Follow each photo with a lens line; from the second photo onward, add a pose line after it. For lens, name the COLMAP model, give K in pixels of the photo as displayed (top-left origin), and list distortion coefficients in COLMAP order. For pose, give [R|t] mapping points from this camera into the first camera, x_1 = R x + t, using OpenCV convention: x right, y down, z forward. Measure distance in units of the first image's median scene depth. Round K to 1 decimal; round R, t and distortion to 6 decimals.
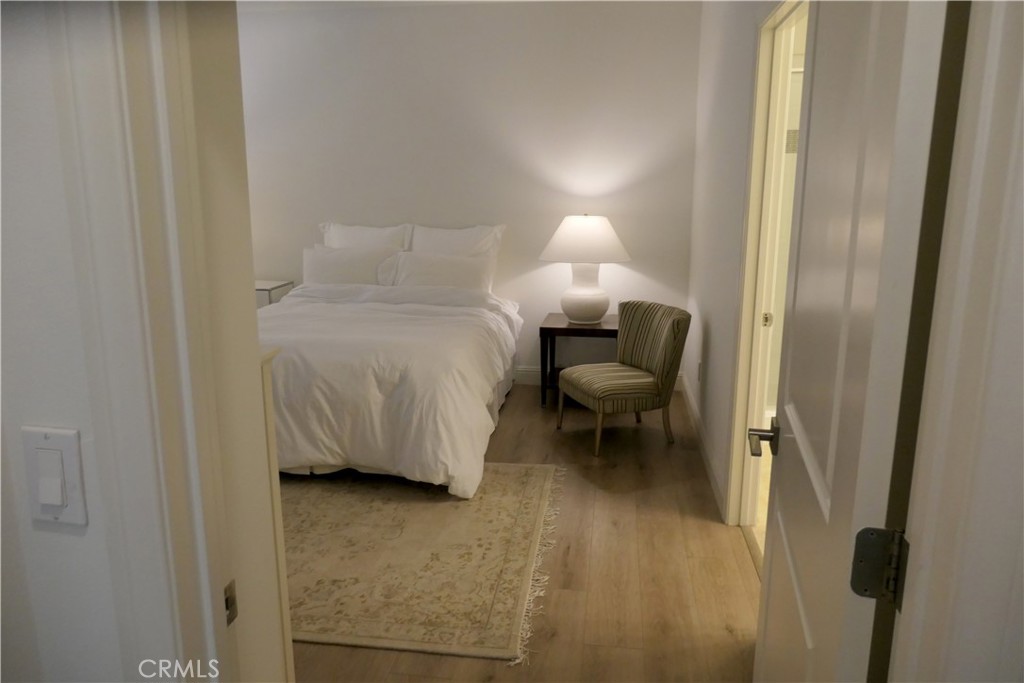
lens RADIAL K [[706.5, 0, 512.0], [0, 706.5, 341.5], [0, 0, 1]] dist [-0.001460, -0.001762]
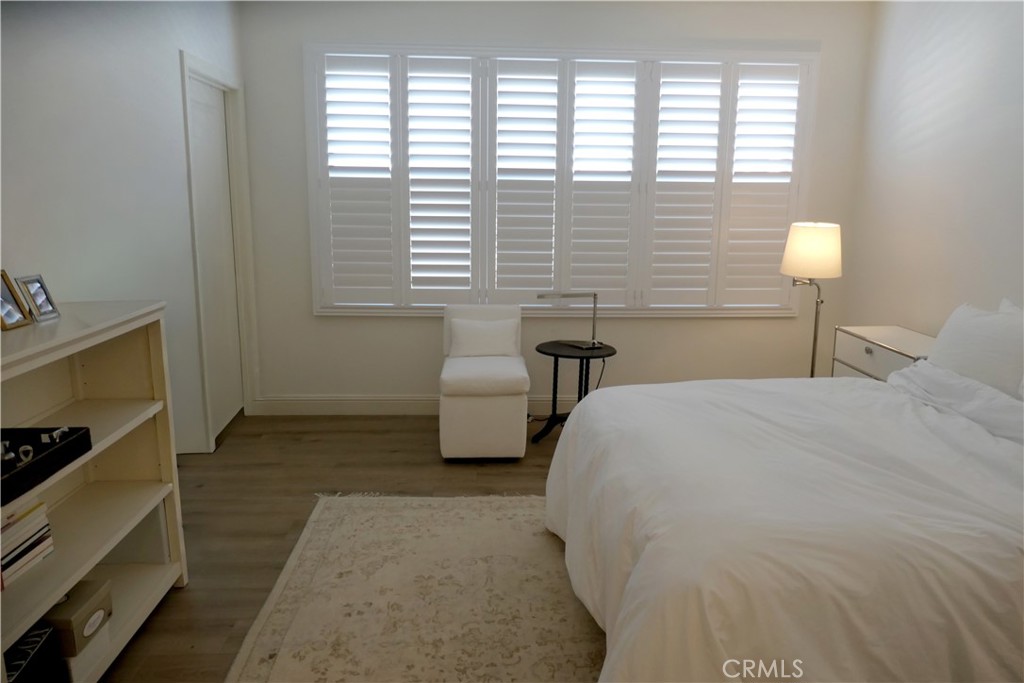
lens RADIAL K [[706.5, 0, 512.0], [0, 706.5, 341.5], [0, 0, 1]] dist [-0.001460, -0.001762]
pose [[0.196884, 0.191023, -0.961638, 0.263233], [-0.211230, 0.966066, 0.148656, -0.136480], [0.957402, 0.173859, 0.230553, 0.628434]]
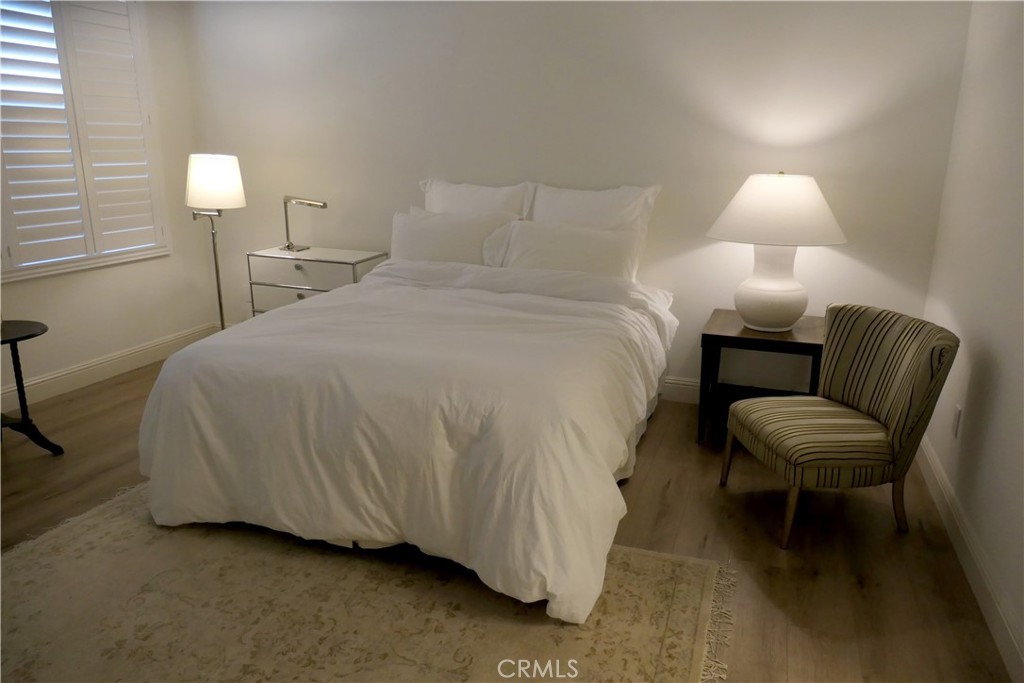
lens RADIAL K [[706.5, 0, 512.0], [0, 706.5, 341.5], [0, 0, 1]] dist [-0.001460, -0.001762]
pose [[0.978439, 0.058843, -0.197977, -0.007704], [-0.047452, 0.996960, 0.061802, -0.055598], [0.201012, -0.051075, 0.978256, 0.321909]]
